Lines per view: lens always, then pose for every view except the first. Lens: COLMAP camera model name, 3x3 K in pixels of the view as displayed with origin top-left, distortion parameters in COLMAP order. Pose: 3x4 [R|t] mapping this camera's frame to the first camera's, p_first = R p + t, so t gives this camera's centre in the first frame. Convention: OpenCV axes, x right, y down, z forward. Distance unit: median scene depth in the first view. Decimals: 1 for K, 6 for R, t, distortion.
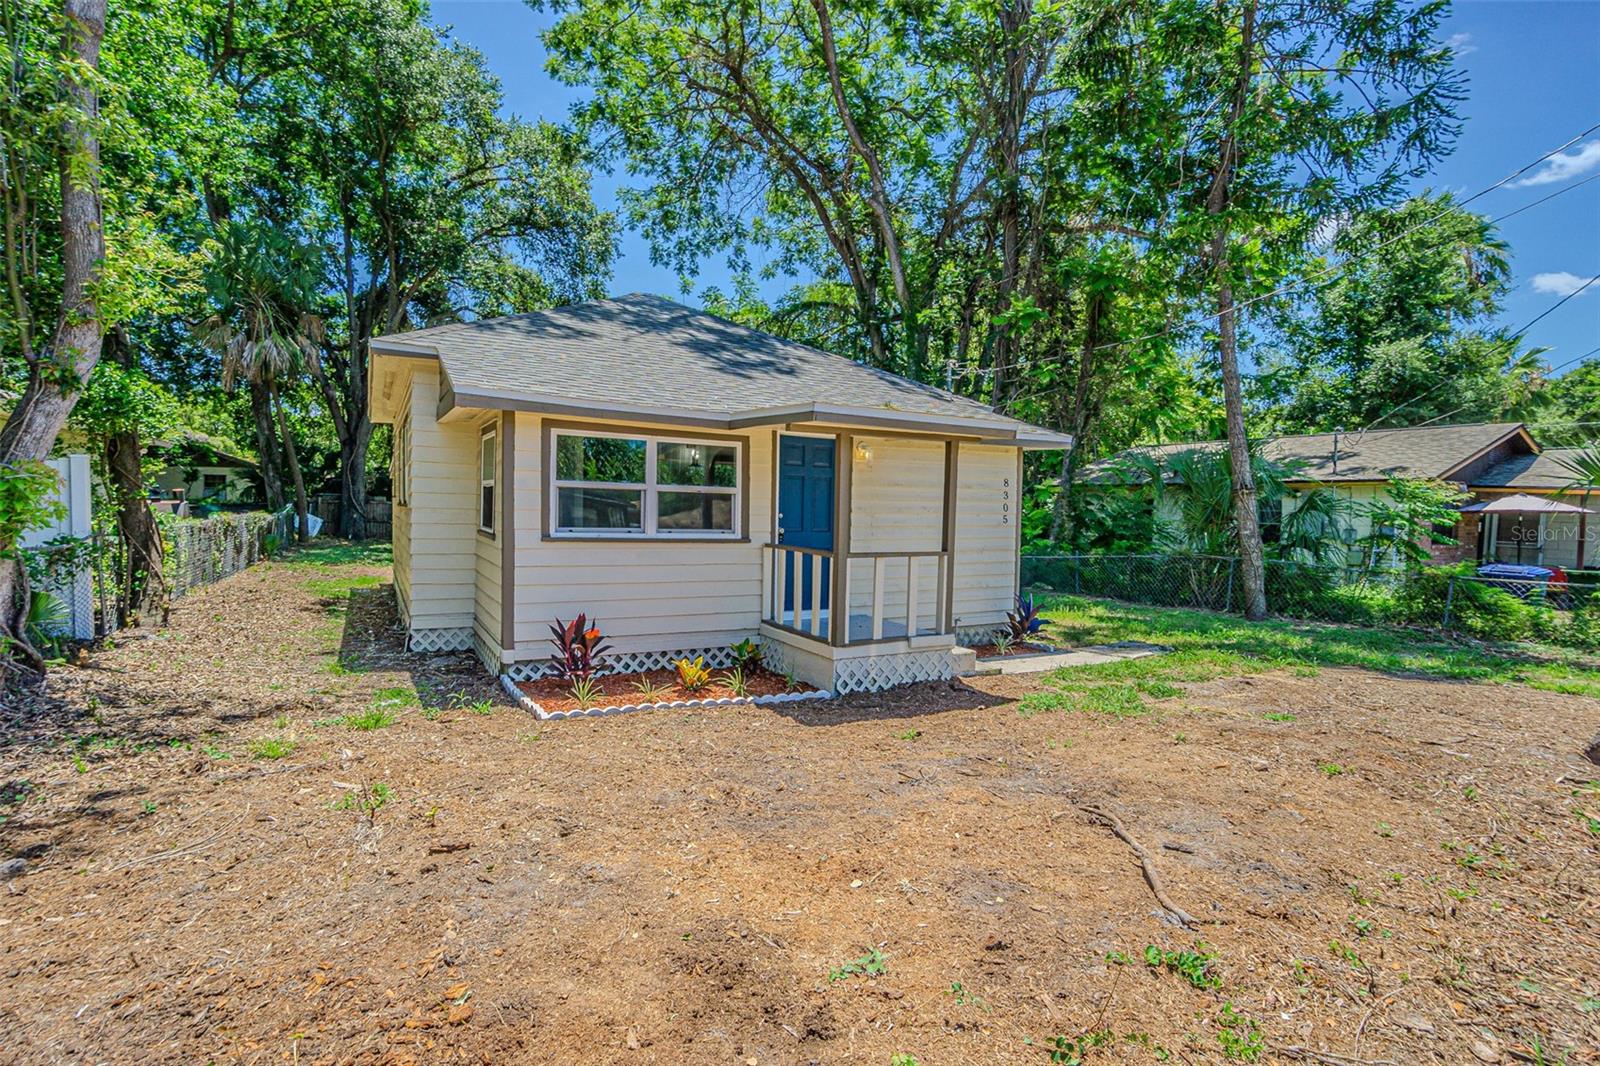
lens RADIAL K [[743.3, 0, 804.3], [0, 743.3, 536.9], [0, 0, 1]] dist [-0.060965, 0.033252]
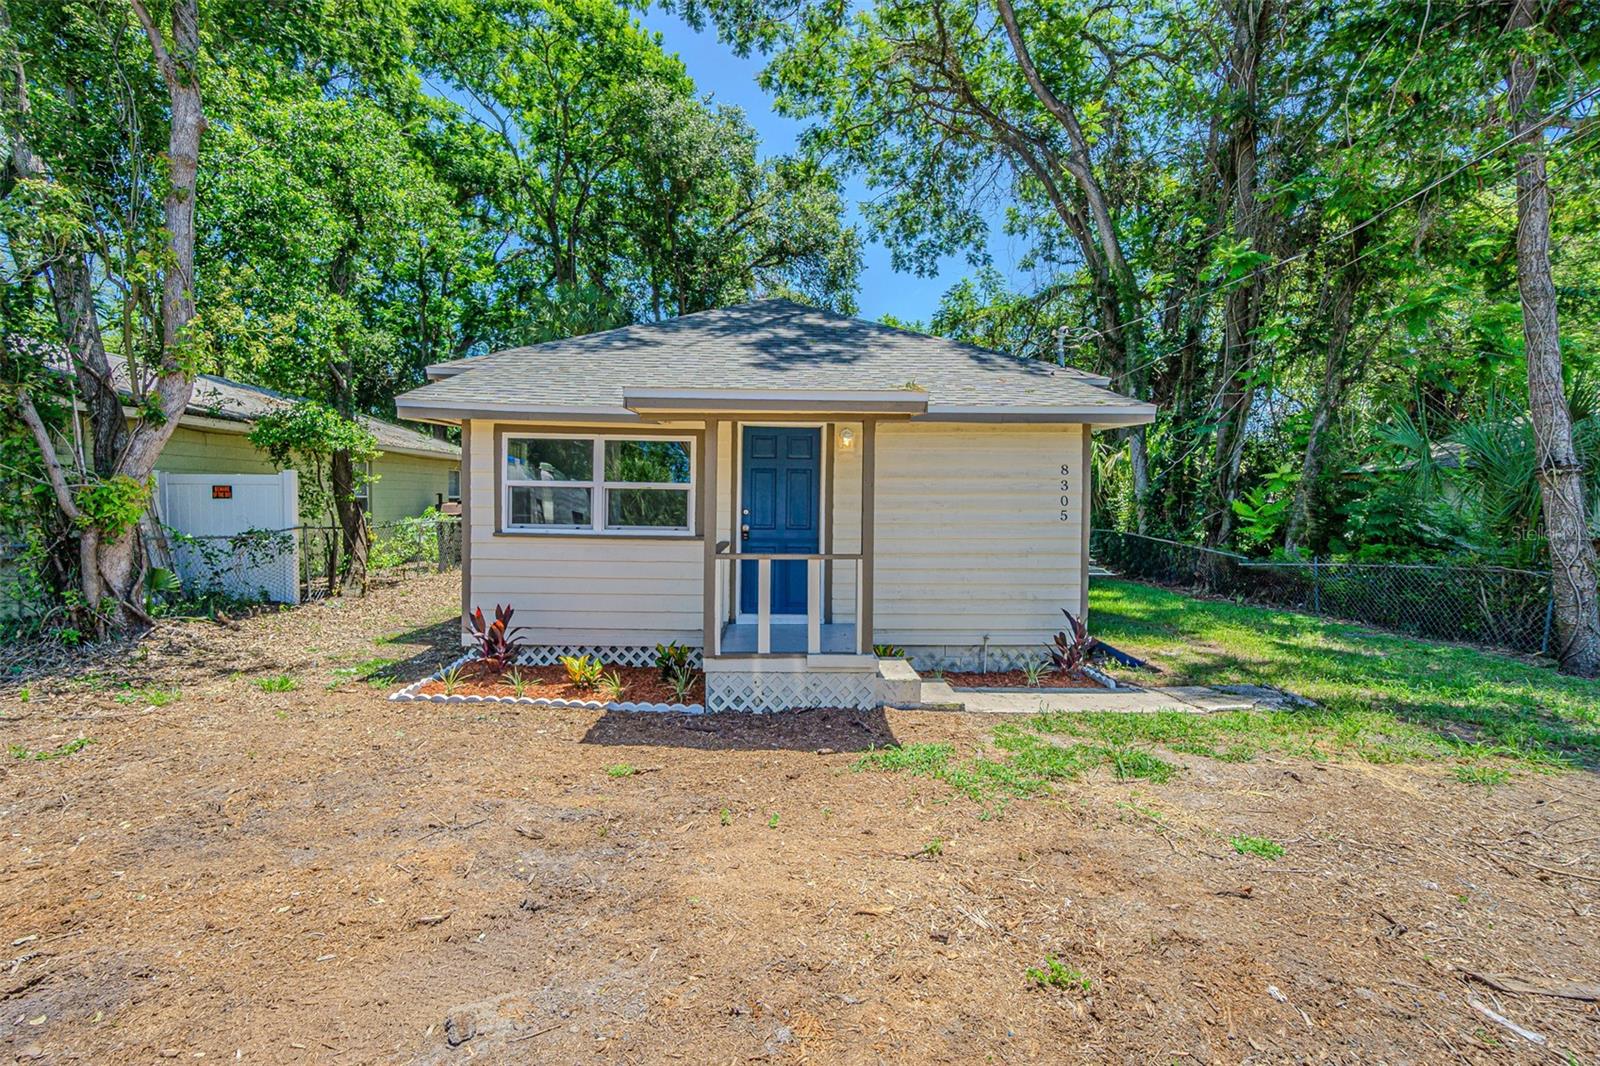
lens RADIAL K [[698.3, 0, 799.5], [0, 698.3, 519.5], [0, 0, 1]] dist [-0.013506, 0.000467]
pose [[0.890463, -0.000265, -0.455055, 0.427684], [-0.008941, 0.999797, -0.018078, -0.003596], [0.454968, 0.020166, 0.890280, 0.240866]]
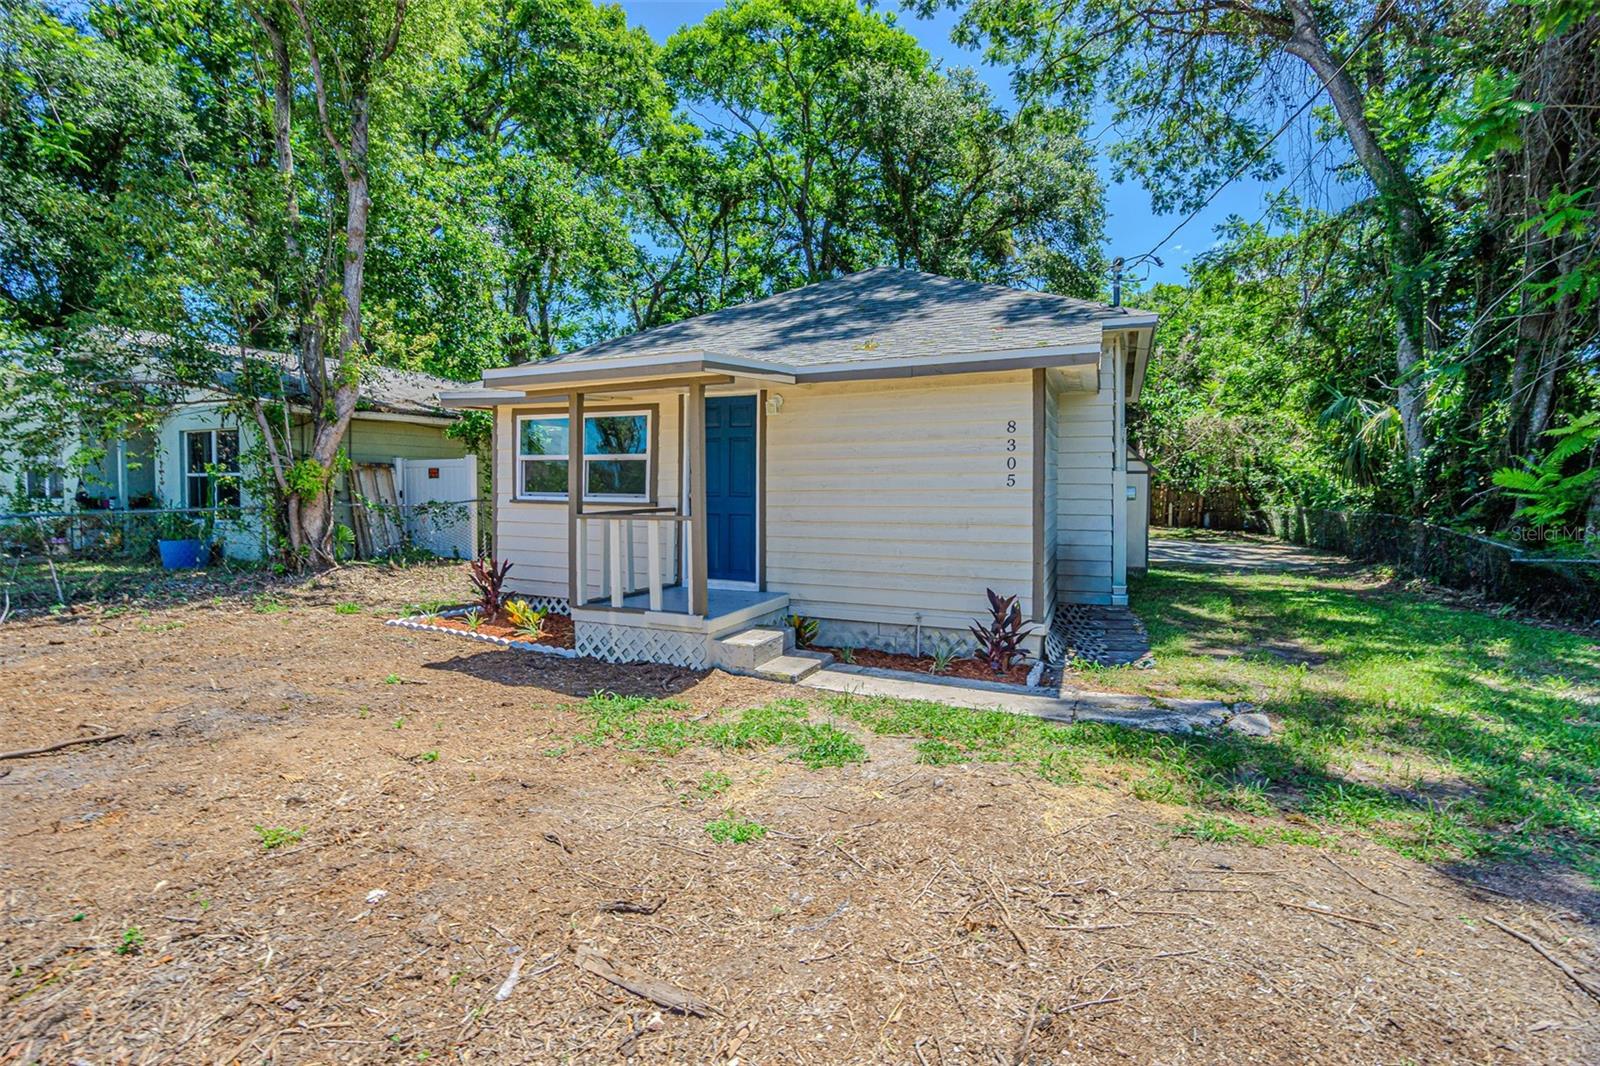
lens RADIAL K [[721.4, 0, 803.5], [0, 721.4, 508.8], [0, 0, 1]] dist [-0.022881, 0.000151]
pose [[0.603064, 0.004429, -0.797680, 0.809867], [-0.020842, 0.999731, -0.010207, 0.015702], [0.797420, 0.022781, 0.602994, 0.536822]]
